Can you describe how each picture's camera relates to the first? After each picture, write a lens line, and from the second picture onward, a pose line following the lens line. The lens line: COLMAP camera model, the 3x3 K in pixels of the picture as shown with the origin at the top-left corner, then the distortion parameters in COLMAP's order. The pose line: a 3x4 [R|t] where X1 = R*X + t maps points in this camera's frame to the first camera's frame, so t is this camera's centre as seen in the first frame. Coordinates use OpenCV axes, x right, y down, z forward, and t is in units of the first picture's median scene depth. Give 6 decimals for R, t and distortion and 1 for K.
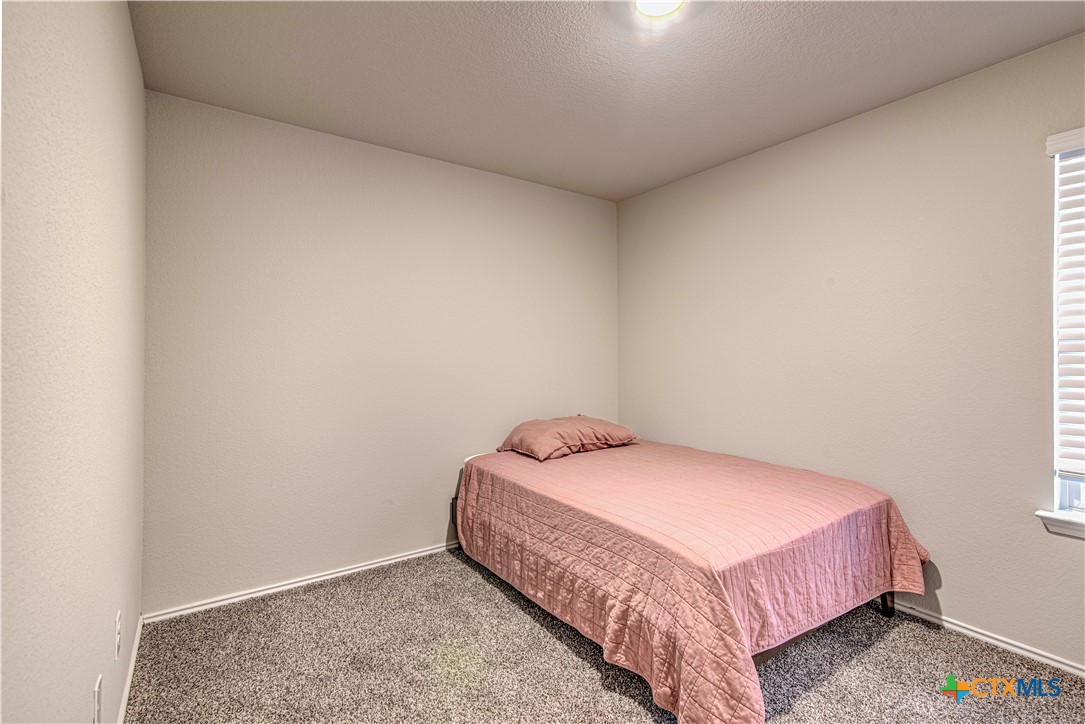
lens RADIAL K [[492.1, 0, 549.2], [0, 492.1, 355.6], [0, 0, 1]] dist [0.012982, -0.000804]
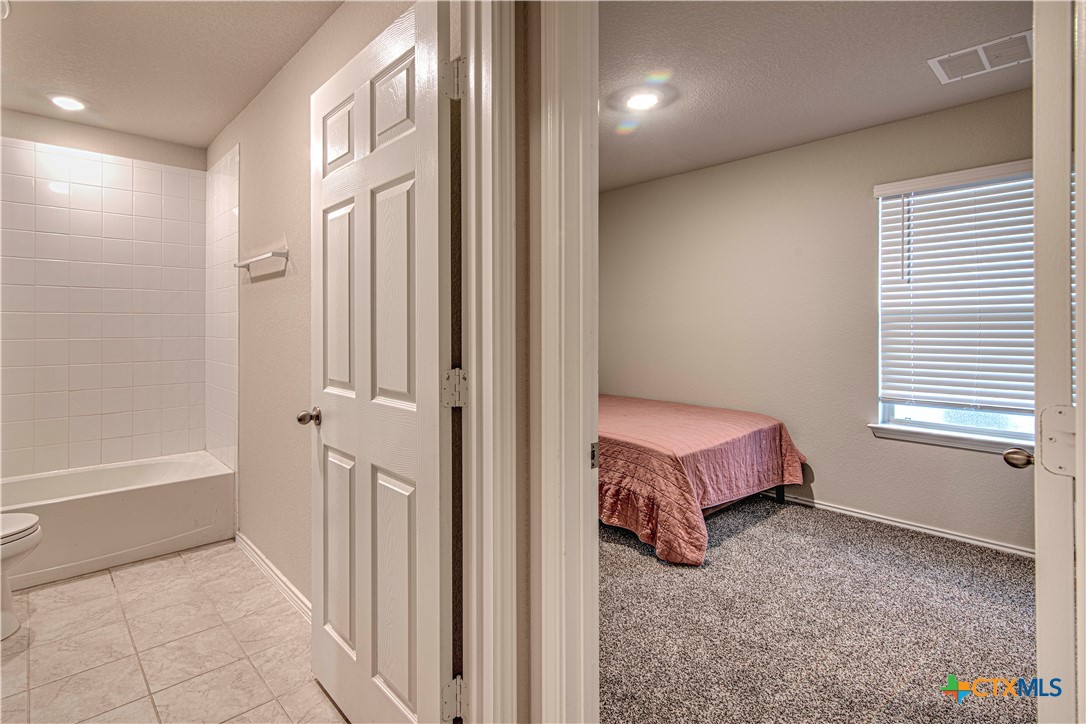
lens RADIAL K [[492.5, 0, 512.6], [0, 492.5, 328.1], [0, 0, 1]] dist [0.012982, -0.000804]
pose [[0.995958, -0.002721, 0.089783, -0.313128], [0.002344, 0.999988, 0.004295, 0.001178], [-0.089794, -0.004067, 0.995952, -0.511869]]
